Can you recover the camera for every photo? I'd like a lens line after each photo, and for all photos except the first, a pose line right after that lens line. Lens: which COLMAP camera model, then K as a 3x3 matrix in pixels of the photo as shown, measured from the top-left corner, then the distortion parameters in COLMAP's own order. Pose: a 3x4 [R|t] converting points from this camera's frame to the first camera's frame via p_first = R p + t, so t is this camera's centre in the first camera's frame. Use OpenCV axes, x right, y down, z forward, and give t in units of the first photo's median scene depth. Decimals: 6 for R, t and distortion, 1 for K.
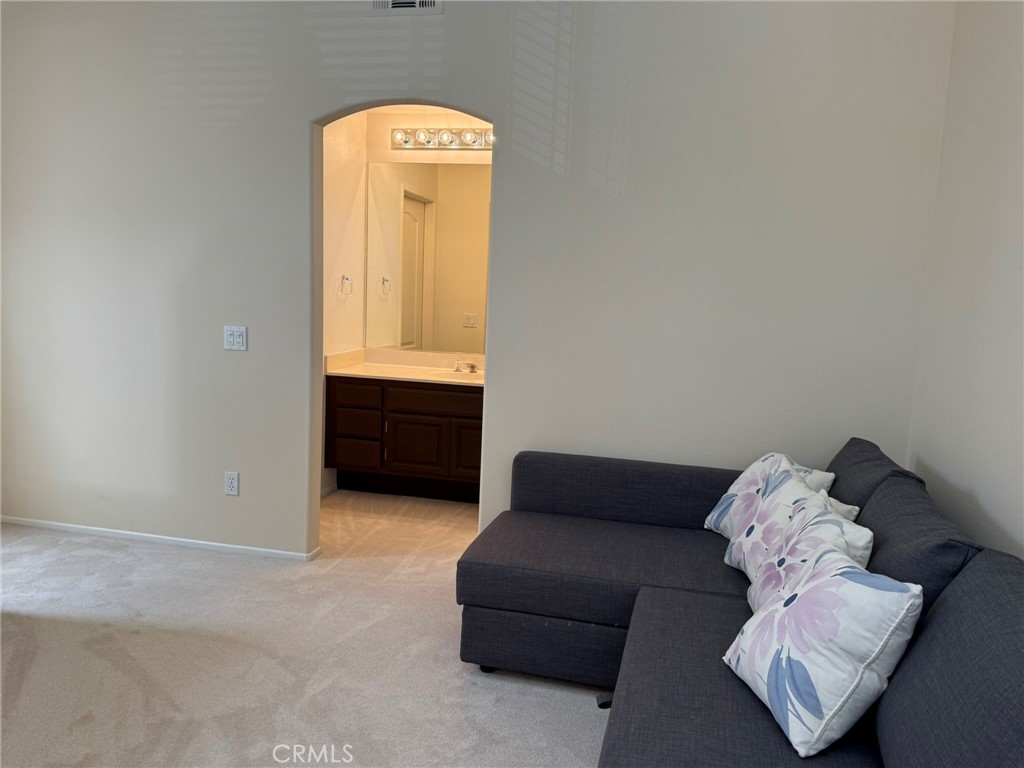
lens RADIAL K [[777.1, 0, 512.0], [0, 777.1, 384.0], [0, 0, 1]] dist [-0.000012, -0.000091]
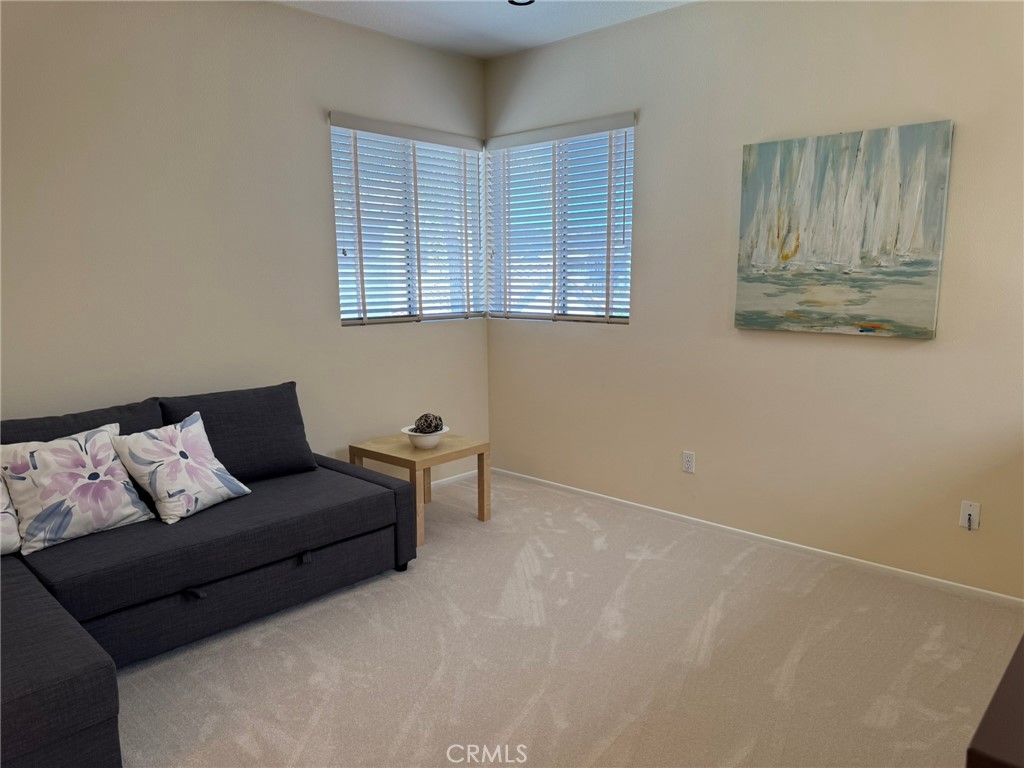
lens RADIAL K [[718.9, 0, 518.9], [0, 718.9, 384.6], [0, 0, 1]] dist [0.083456, -0.126104]
pose [[-0.863059, -0.112417, 0.492435, -0.924105], [0.040327, 0.956471, 0.289029, -0.268181], [-0.503491, 0.269307, -0.820957, 1.665885]]
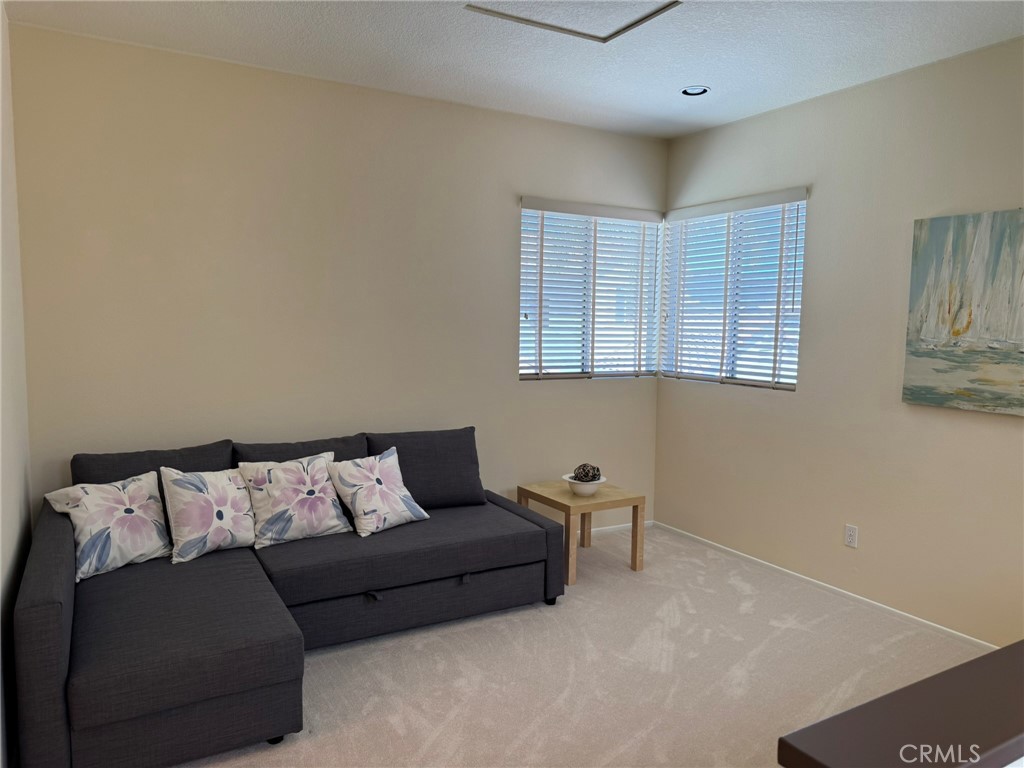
lens RADIAL K [[718.9, 0, 518.9], [0, 718.9, 384.6], [0, 0, 1]] dist [0.083456, -0.126104]
pose [[-0.682929, -0.118176, 0.720862, -1.131499], [0.053478, 0.976091, 0.210681, -0.328237], [-0.728524, 0.182430, -0.660281, 1.723167]]
